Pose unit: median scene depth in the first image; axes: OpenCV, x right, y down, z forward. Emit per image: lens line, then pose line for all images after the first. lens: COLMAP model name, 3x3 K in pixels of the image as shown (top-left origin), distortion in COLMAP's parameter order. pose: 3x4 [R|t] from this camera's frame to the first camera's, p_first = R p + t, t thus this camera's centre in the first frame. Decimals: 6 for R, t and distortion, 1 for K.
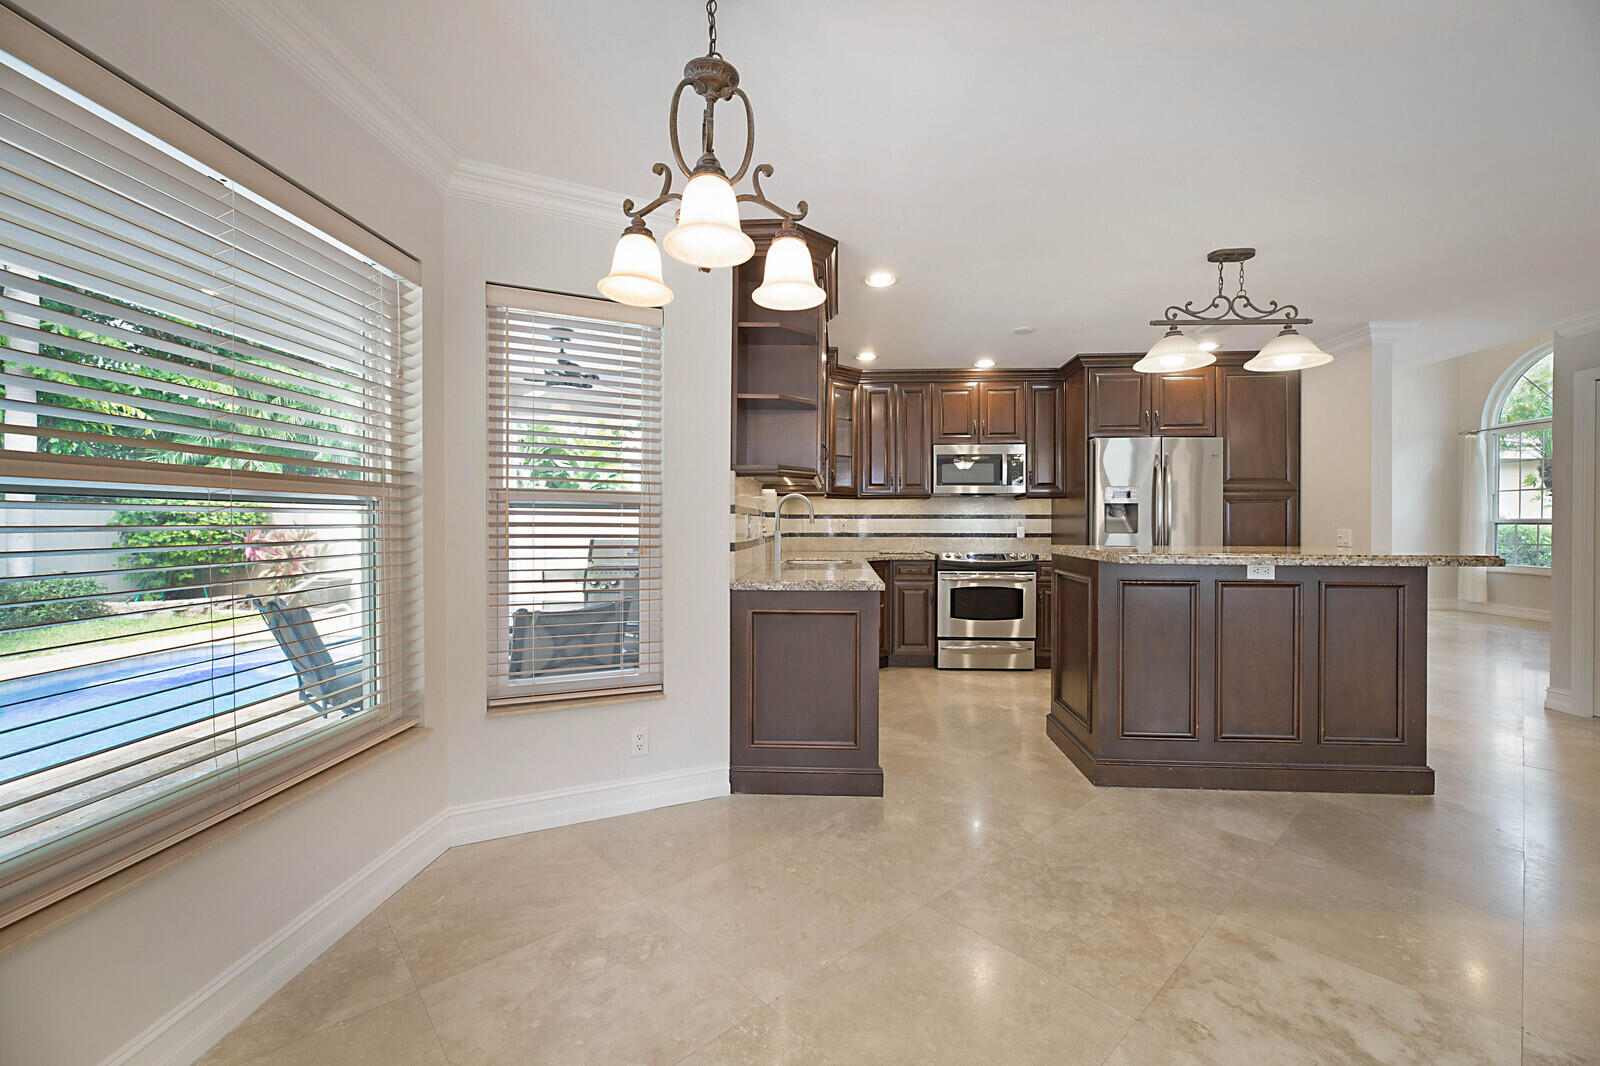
lens RADIAL K [[647.0, 0, 806.4], [0, 647.0, 528.6], [0, 0, 1]] dist [-0.000015, -0.002999]
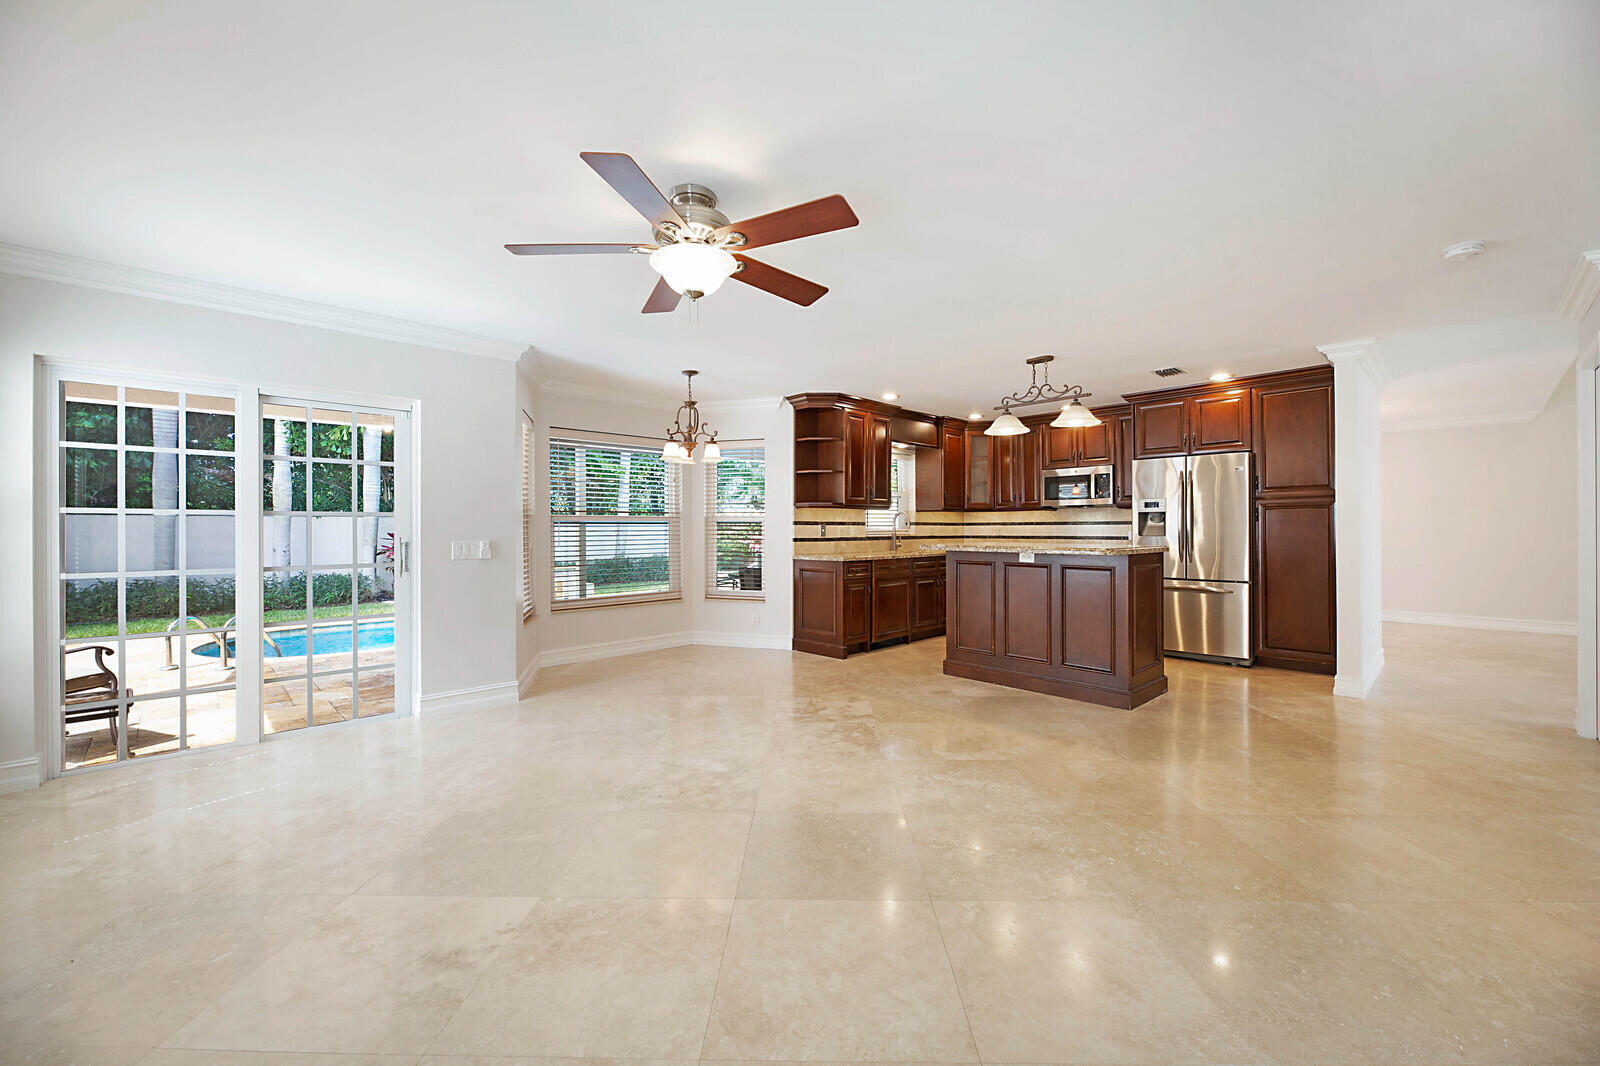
lens RADIAL K [[647.0, 0, 806.9], [0, 647.0, 524.8], [0, 0, 1]] dist [-0.000015, -0.002999]
pose [[0.729443, -0.007645, -0.683999, 0.793373], [-0.002287, 0.999905, -0.013616, 0.003805], [0.684038, 0.011497, 0.729356, -0.330144]]
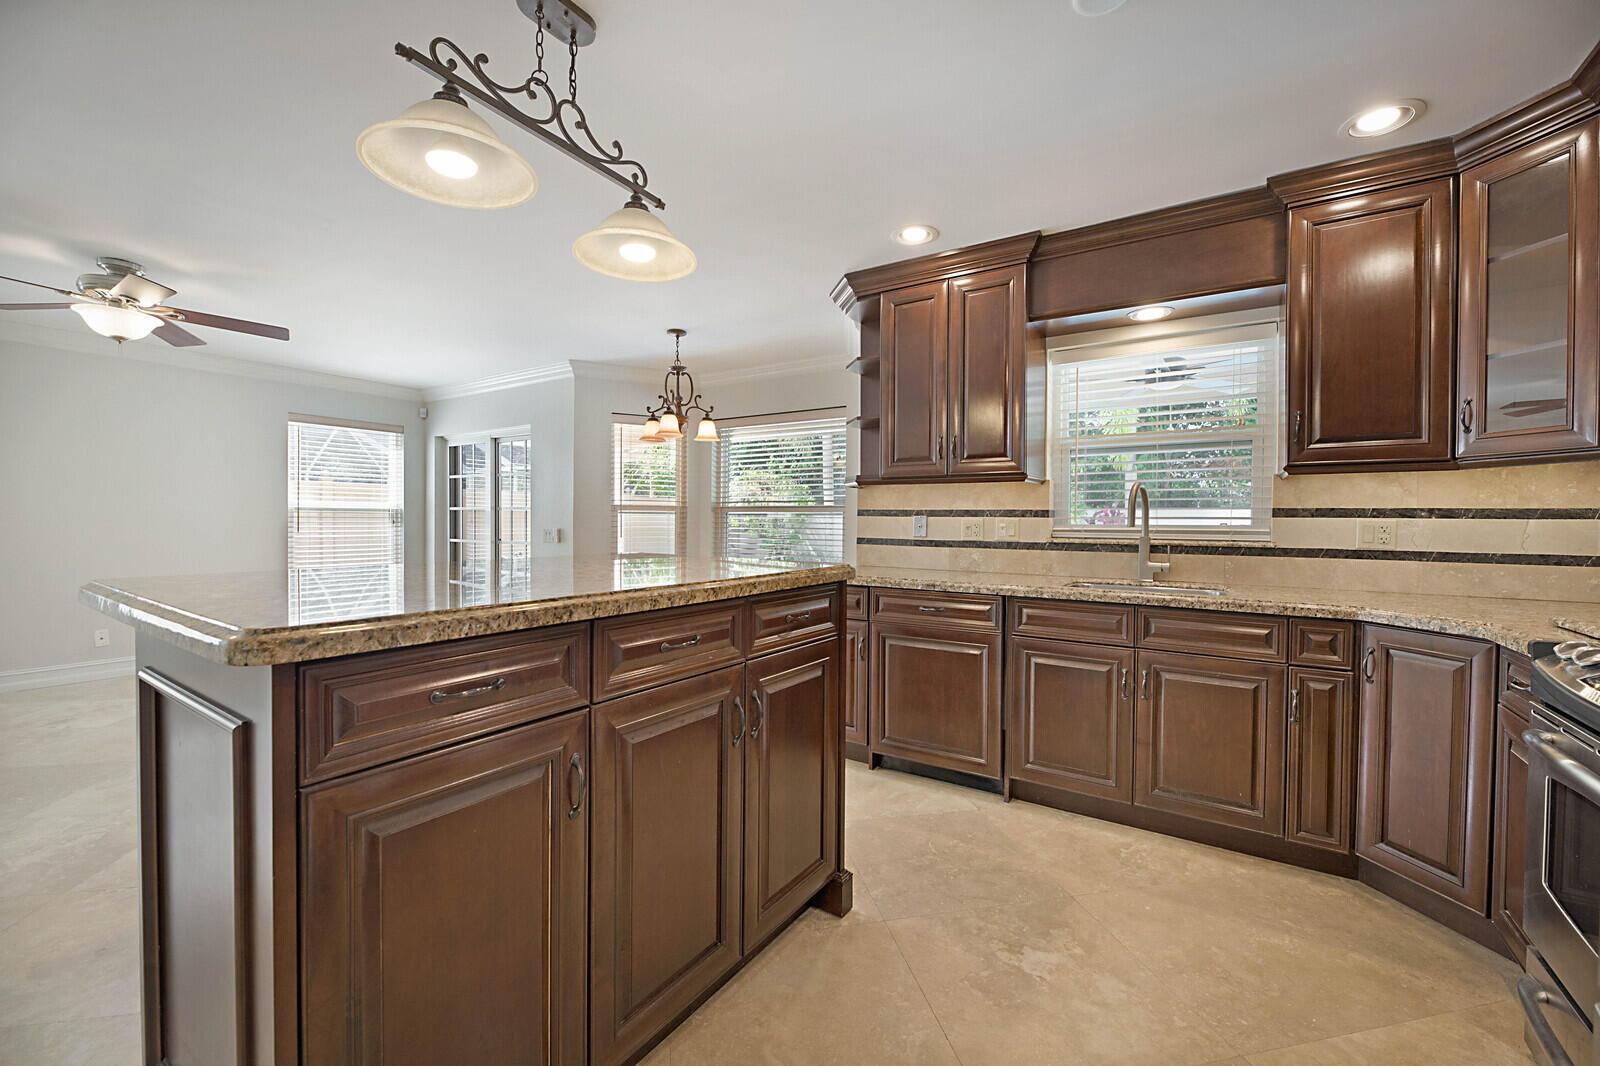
lens RADIAL K [[647.0, 0, 802.4], [0, 647.0, 524.5], [0, 0, 1]] dist [-0.000015, -0.002999]
pose [[-0.510825, -0.000492, -0.859684, 0.605932], [-0.016804, 0.999815, 0.009412, -0.008553], [0.859520, 0.019254, -0.510739, 0.863645]]
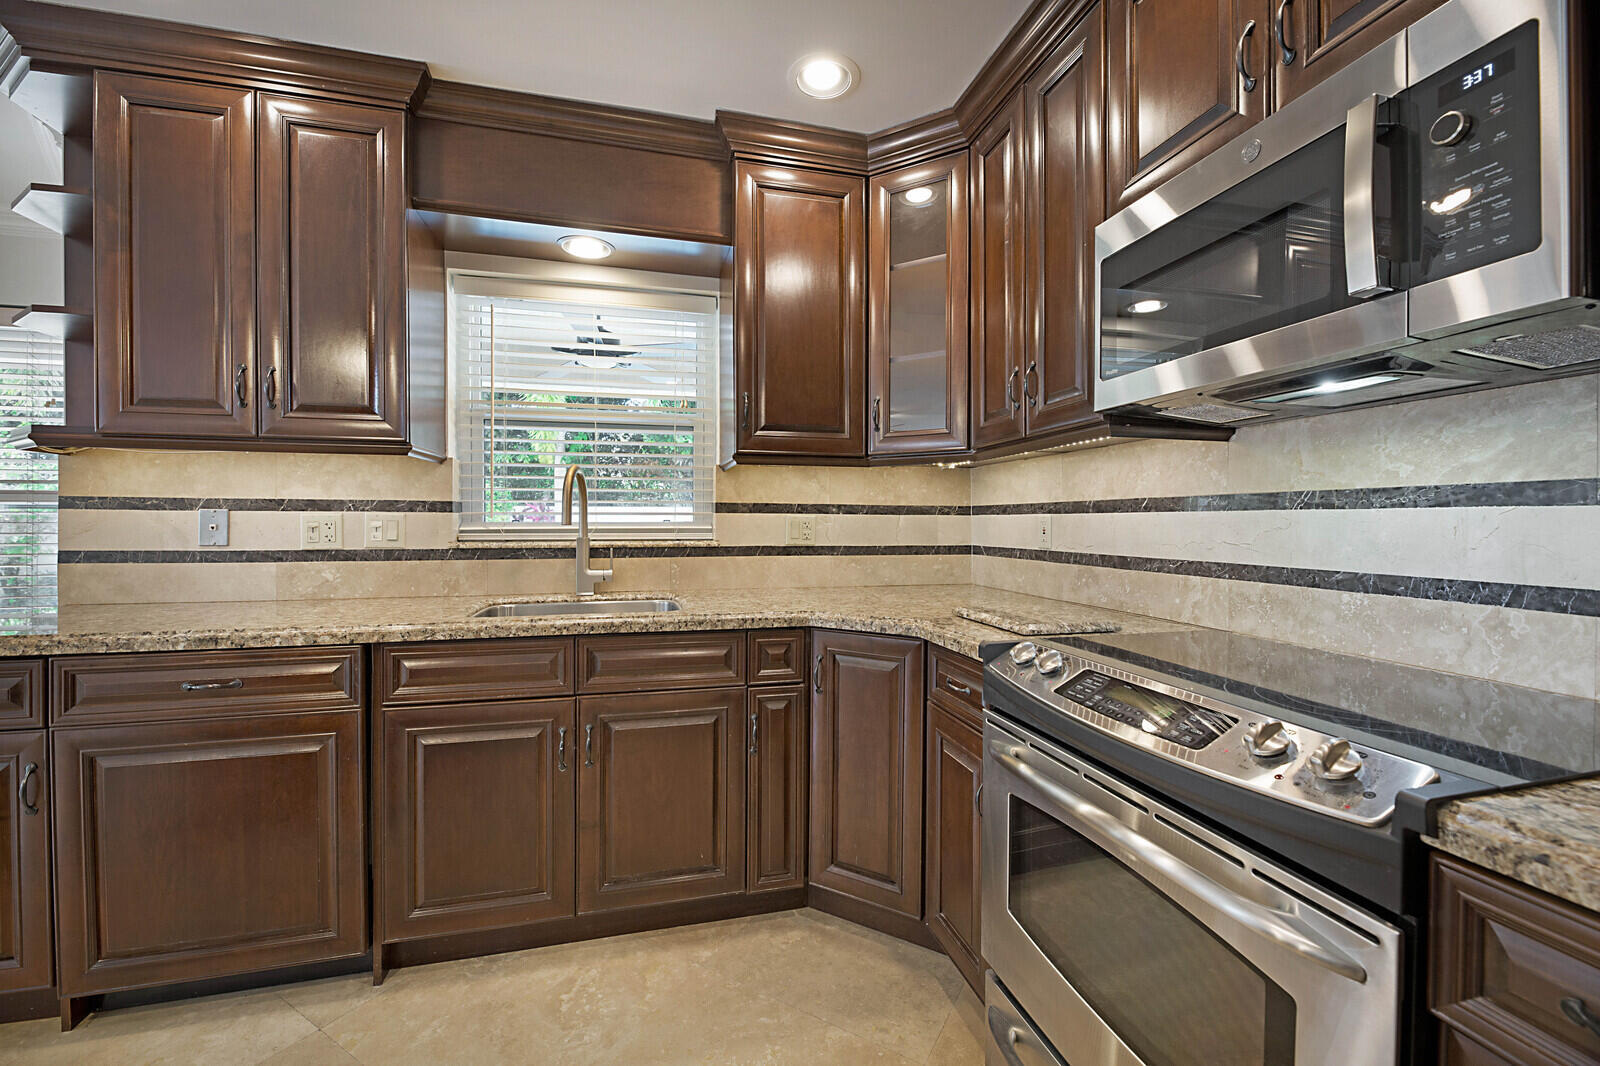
lens RADIAL K [[647.0, 0, 808.0], [0, 647.0, 531.1], [0, 0, 1]] dist [-0.000015, -0.002999]
pose [[0.296272, 0.013709, -0.955005, 0.431627], [-0.011557, 0.999875, 0.010768, -0.008369], [0.955034, 0.007846, 0.296394, 0.848025]]
